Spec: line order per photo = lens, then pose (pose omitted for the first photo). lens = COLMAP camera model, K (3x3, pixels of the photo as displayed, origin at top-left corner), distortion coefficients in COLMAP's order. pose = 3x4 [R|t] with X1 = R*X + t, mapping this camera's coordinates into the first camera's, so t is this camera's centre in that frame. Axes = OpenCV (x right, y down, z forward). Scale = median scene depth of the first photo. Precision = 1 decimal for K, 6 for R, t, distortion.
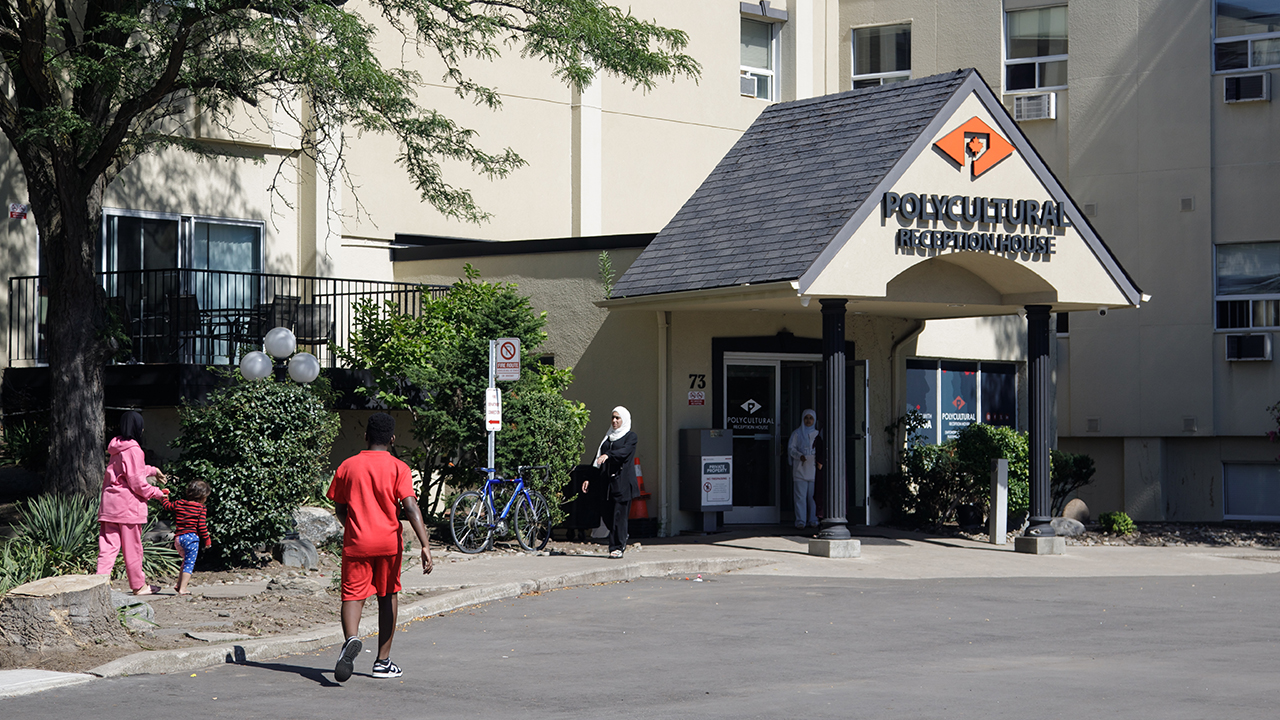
lens RADIAL K [[1010.5, 0, 638.8], [0, 1010.5, 360.4], [0, 0, 1]] dist [0.014320, 0.003407]
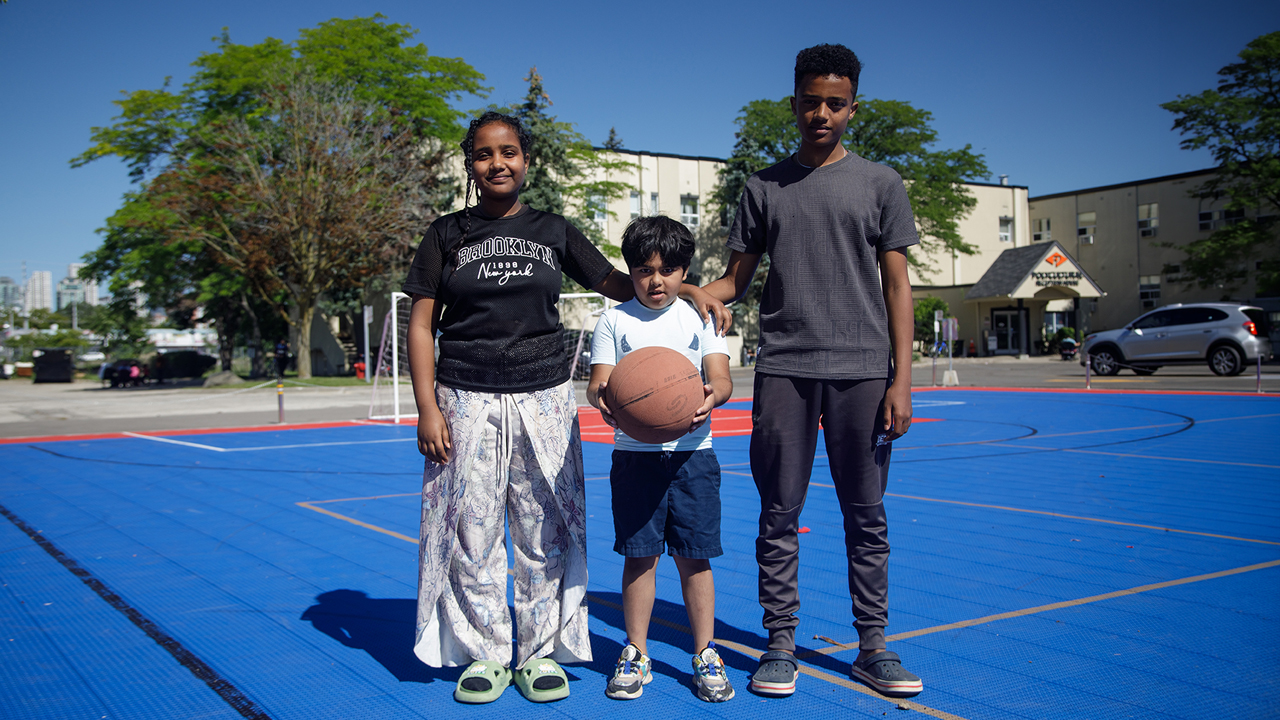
lens RADIAL K [[1010.5, 0, 627.5], [0, 1010.5, 347.8], [0, 0, 1]] dist [0.014320, 0.003407]
pose [[0.938192, -0.024747, -0.345230, 0.108198], [0.035085, 0.999103, 0.023728, -0.010758], [0.344333, -0.034374, 0.938218, -3.443983]]
